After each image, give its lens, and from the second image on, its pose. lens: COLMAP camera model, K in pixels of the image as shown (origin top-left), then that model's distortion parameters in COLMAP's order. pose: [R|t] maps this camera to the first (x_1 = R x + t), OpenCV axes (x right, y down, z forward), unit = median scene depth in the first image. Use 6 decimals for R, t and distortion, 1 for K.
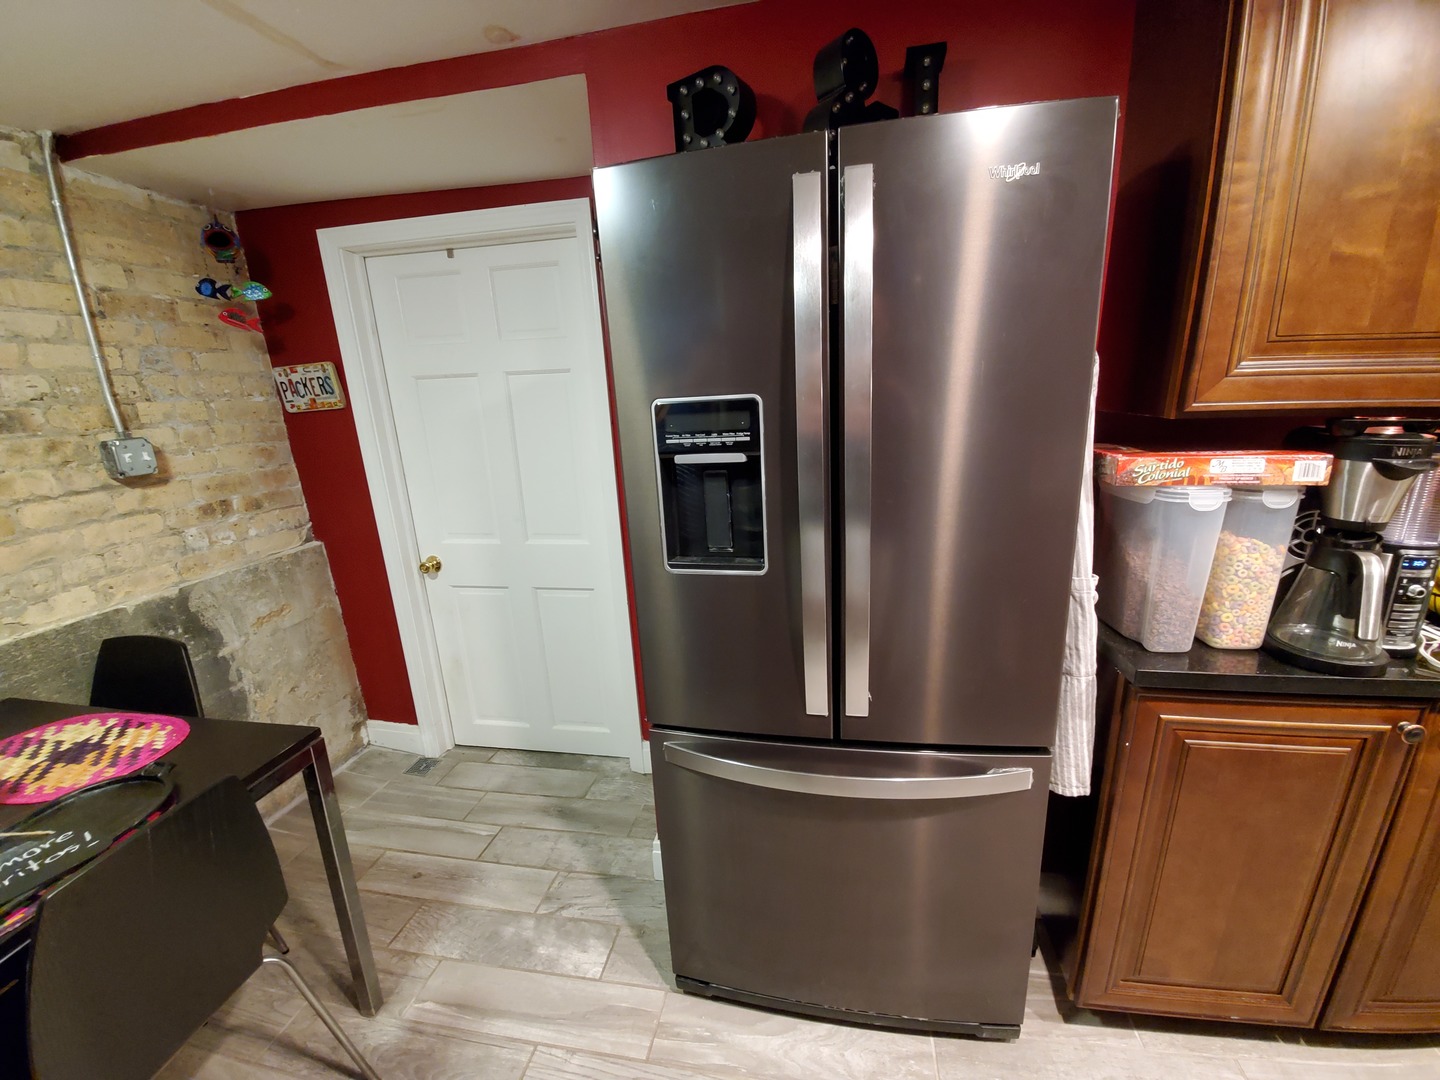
lens RADIAL K [[579.2, 0, 721.5], [0, 579.2, 537.6], [0, 0, 1]] dist [-0.016304, -0.001167]
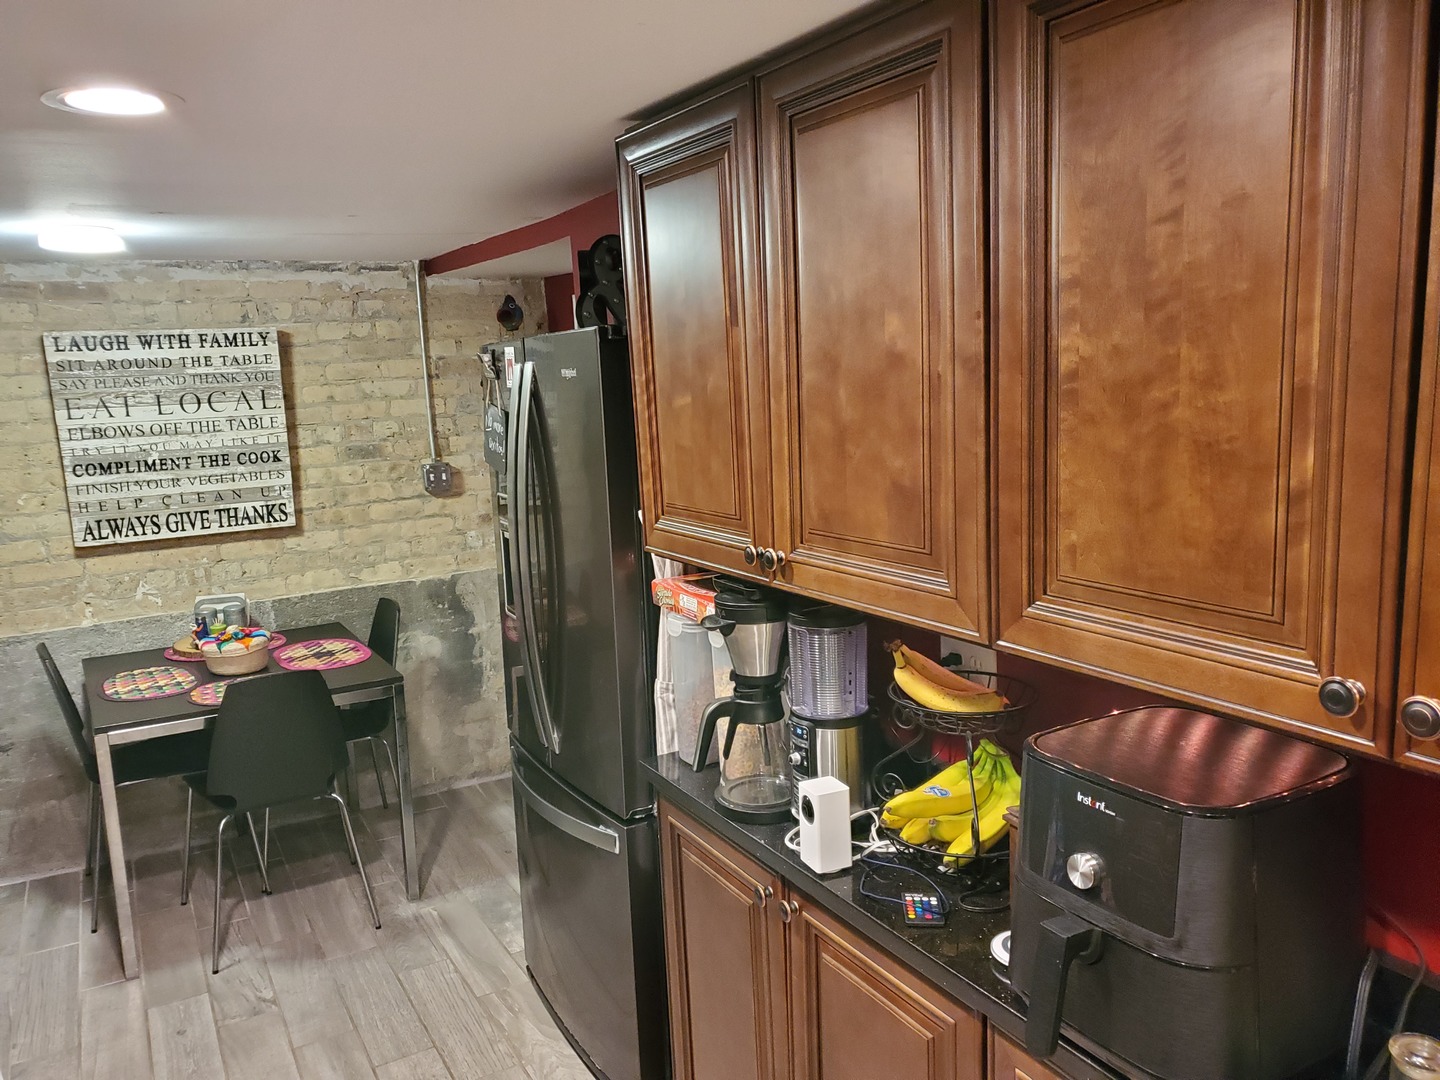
lens RADIAL K [[1088.0, 0, 725.7], [0, 1088.0, 547.3], [0, 0, 1]] dist [0.103282, 0.001538]
pose [[0.654709, 0.141667, -0.742487, 1.448812], [-0.172826, 0.984315, 0.035414, -0.186958], [0.735858, 0.105136, 0.668924, -0.262794]]
